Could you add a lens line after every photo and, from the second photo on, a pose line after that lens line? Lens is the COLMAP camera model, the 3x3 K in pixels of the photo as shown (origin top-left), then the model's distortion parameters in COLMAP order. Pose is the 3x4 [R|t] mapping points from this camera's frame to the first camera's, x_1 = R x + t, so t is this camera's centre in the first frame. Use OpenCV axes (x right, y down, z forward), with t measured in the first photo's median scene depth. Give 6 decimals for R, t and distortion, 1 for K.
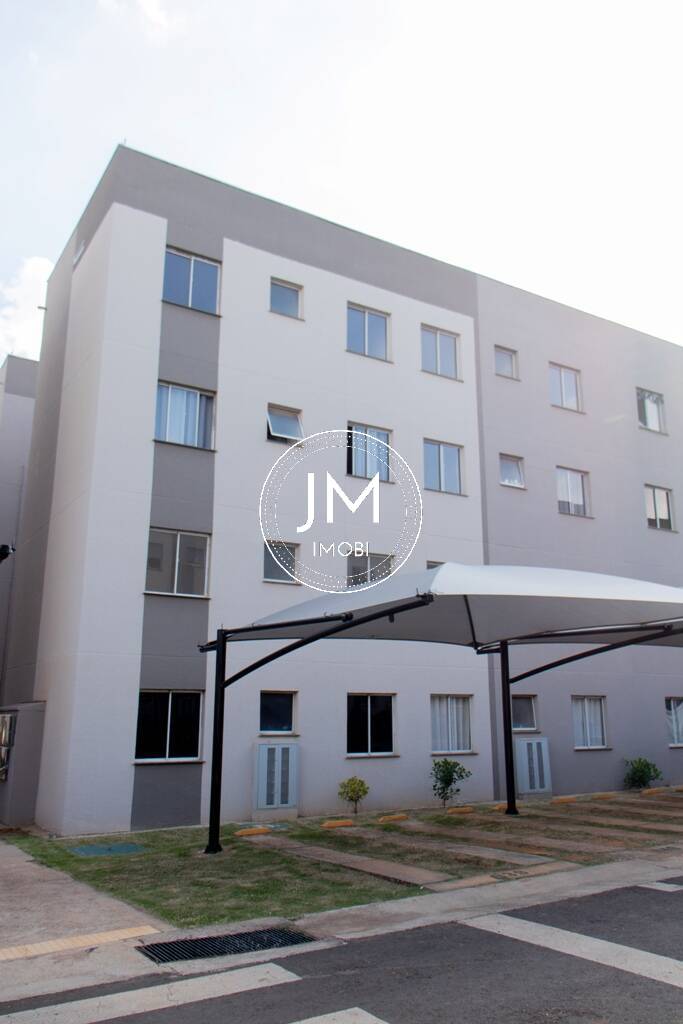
lens RADIAL K [[816.6, 0, 343.7], [0, 816.6, 508.7], [0, 0, 1]] dist [0.003895, 0.000604]
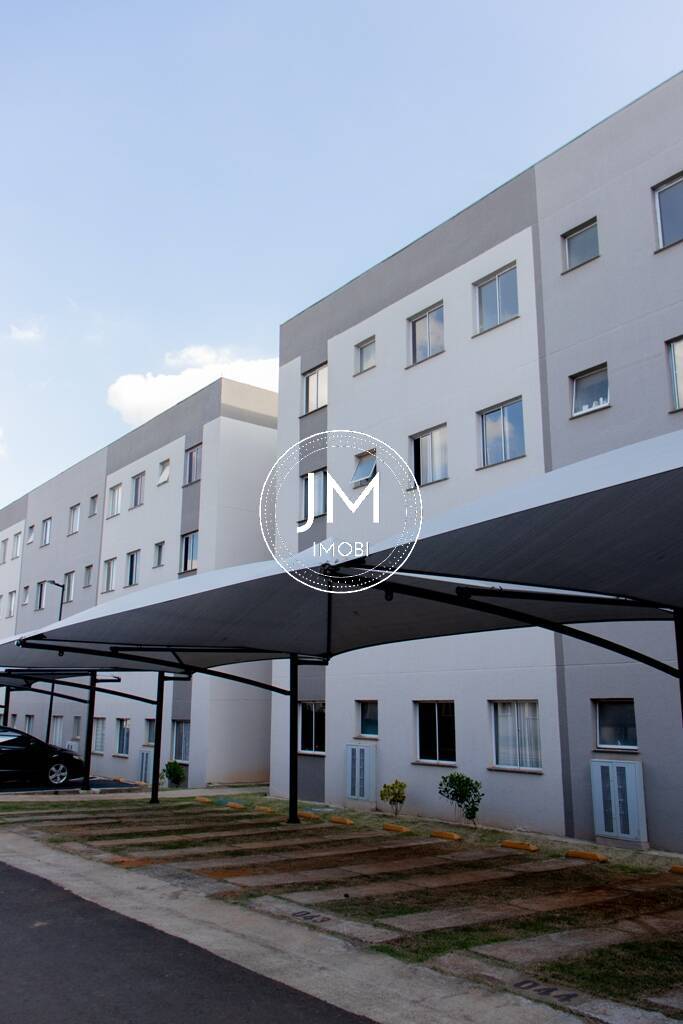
lens RADIAL K [[821.4, 0, 344.7], [0, 821.4, 507.2], [0, 0, 1]] dist [0.007901, 0.007058]
pose [[0.112428, -0.232878, -0.965985, 1.474560], [0.242229, 0.949244, -0.200650, 0.249621], [0.963683, -0.211430, 0.163131, 1.103859]]
